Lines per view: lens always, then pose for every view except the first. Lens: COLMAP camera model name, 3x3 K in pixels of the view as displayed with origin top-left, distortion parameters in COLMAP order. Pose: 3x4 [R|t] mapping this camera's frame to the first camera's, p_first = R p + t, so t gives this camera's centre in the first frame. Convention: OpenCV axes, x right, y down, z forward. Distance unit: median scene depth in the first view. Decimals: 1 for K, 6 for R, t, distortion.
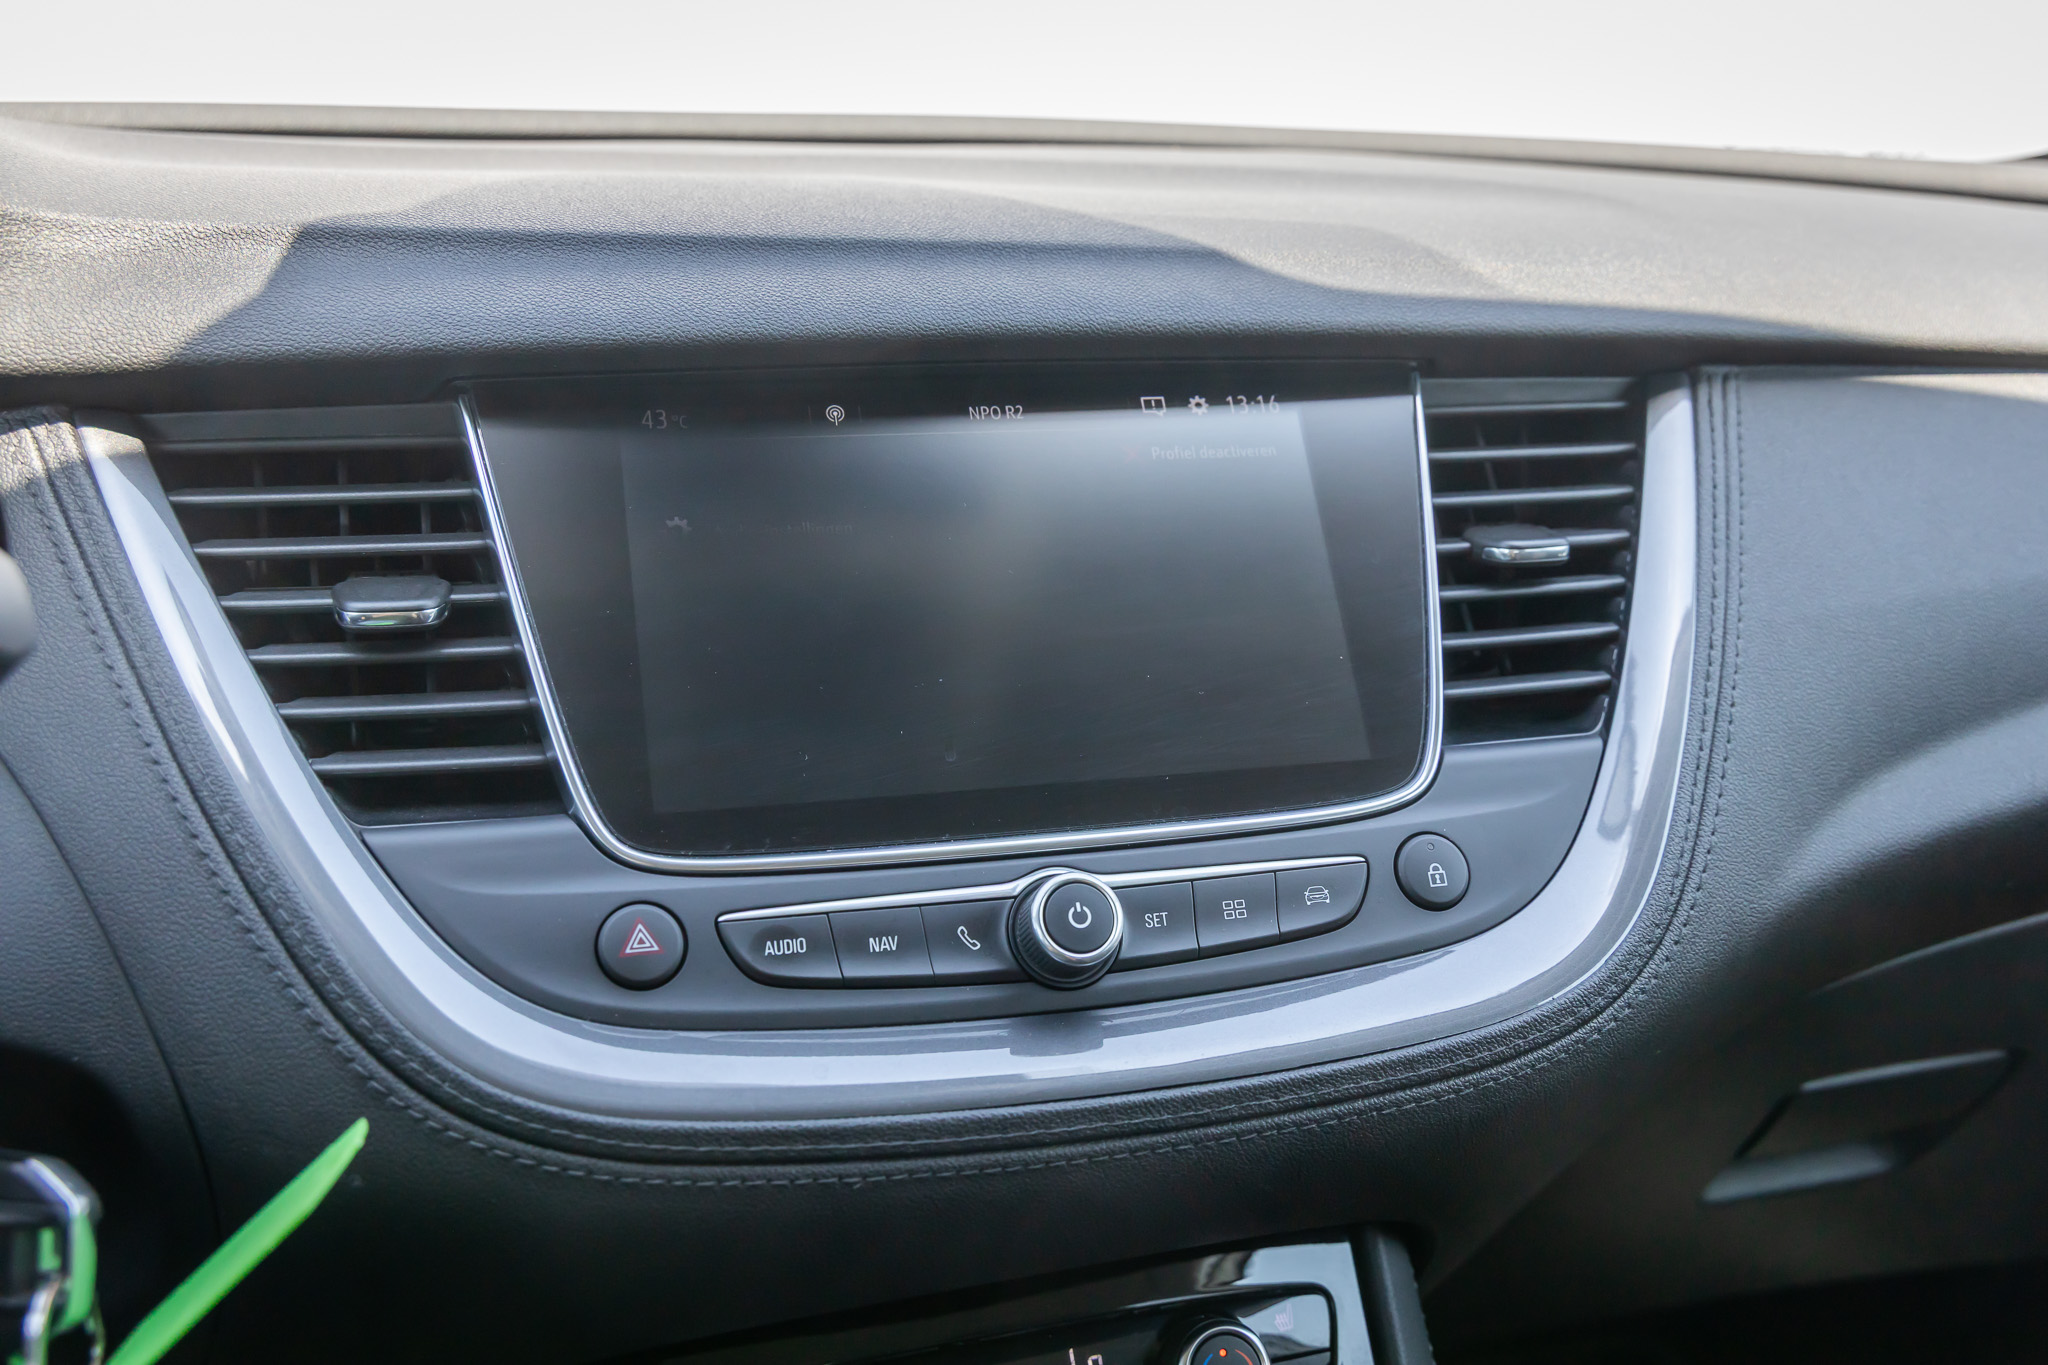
lens RADIAL K [[2051.8, 0, 1030.0], [0, 2051.8, 673.0], [0, 0, 1]] dist [-0.002115, 0.000000]
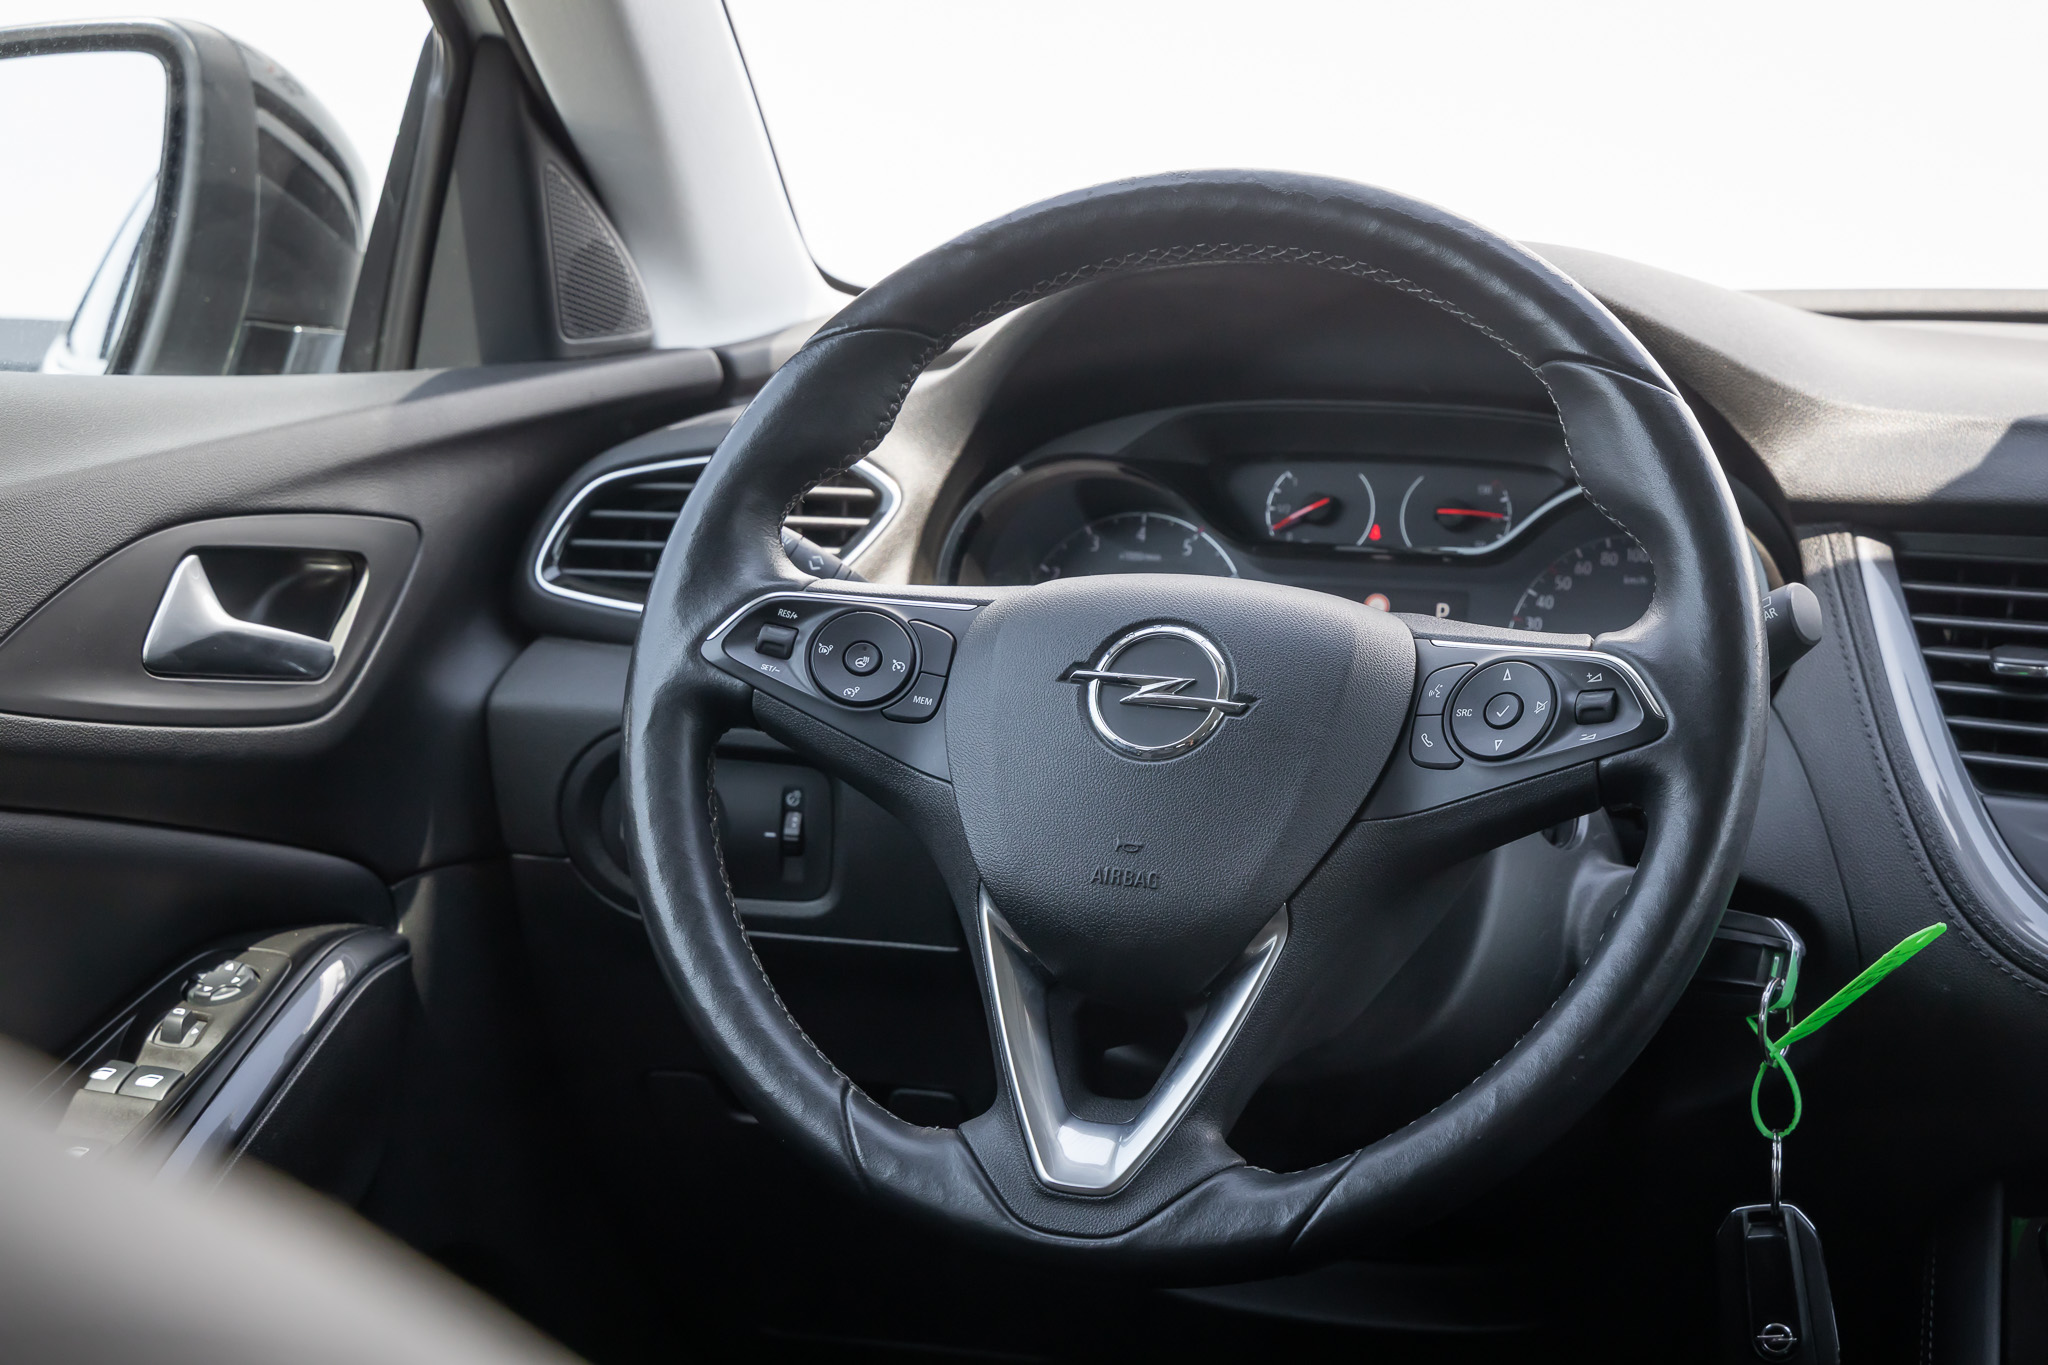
lens RADIAL K [[3514.0, 0, 1034.2], [0, 3514.0, 679.7], [0, 0, 1]] dist [0.026644, 0.000000]
pose [[0.786454, 0.096728, -0.610028, 0.716963], [-0.156856, 0.986559, -0.045788, 0.216195], [0.597400, 0.131697, 0.791056, -1.538499]]
